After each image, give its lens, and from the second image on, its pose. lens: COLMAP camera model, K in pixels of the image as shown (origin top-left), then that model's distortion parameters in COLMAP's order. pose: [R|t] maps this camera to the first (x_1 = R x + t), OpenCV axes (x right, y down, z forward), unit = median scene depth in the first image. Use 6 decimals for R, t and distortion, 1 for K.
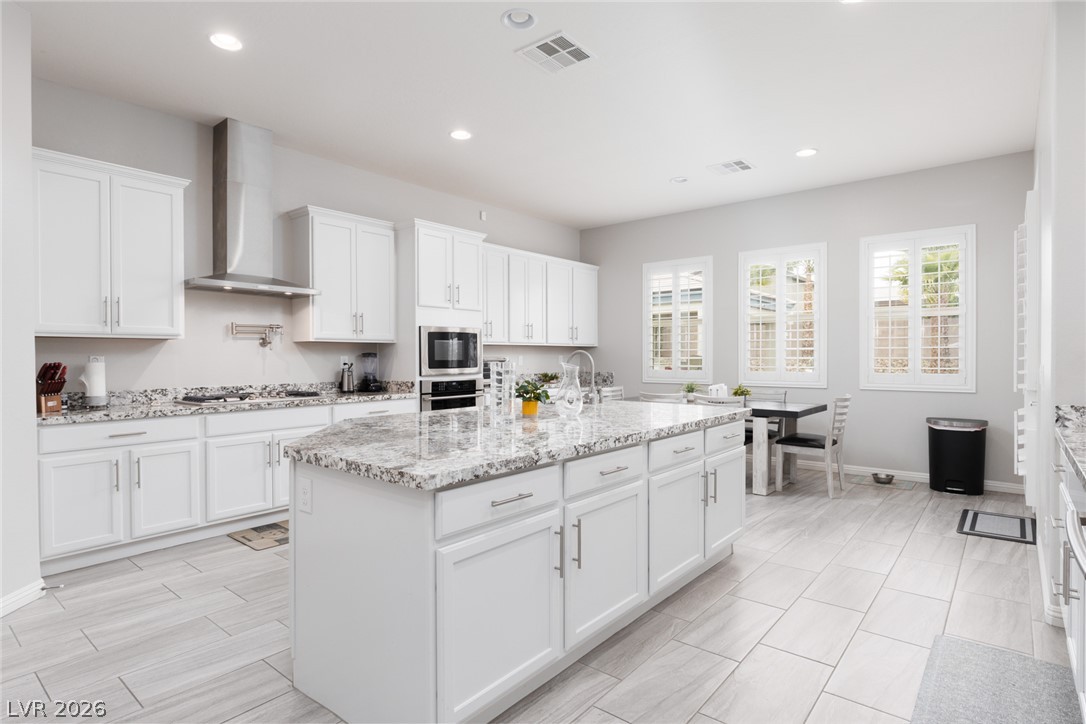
lens RADIAL K [[575.9, 0, 544.8], [0, 575.9, 359.2], [0, 0, 1]] dist [-0.001593, 0.000081]
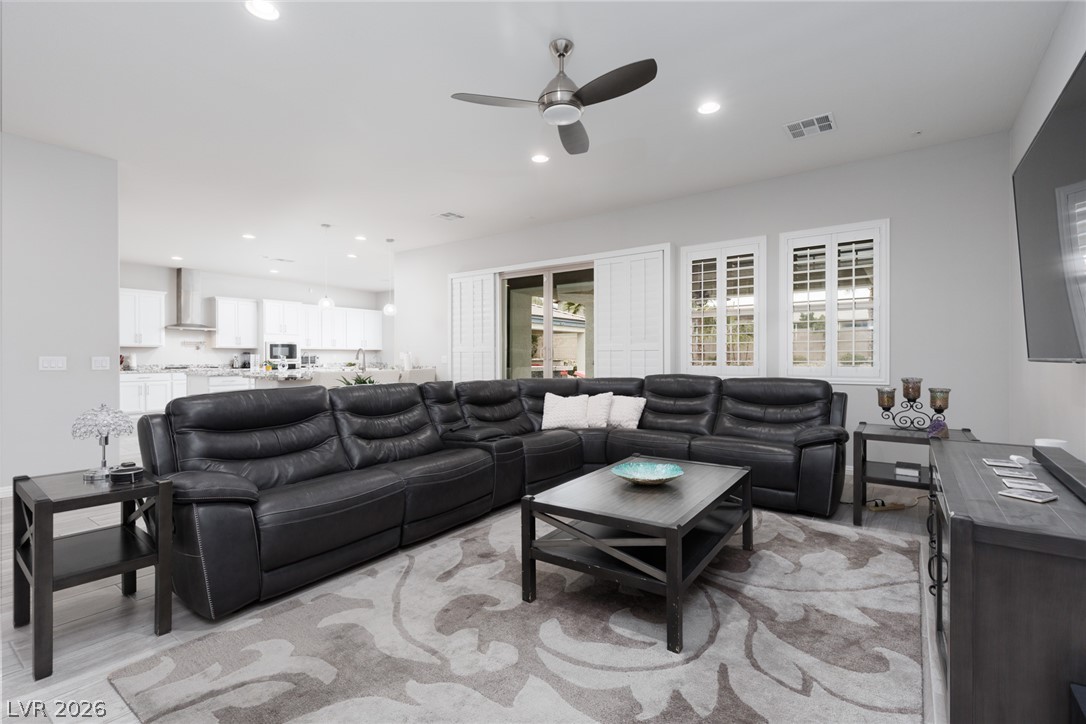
lens RADIAL K [[494.4, 0, 545.7], [0, 494.4, 362.3], [0, 0, 1]] dist [0.001181, -0.000264]
pose [[0.997015, -0.001048, 0.077199, 0.903555], [0.000938, 0.999999, 0.001453, 0.032686], [-0.077201, -0.001377, 0.997015, -1.347433]]
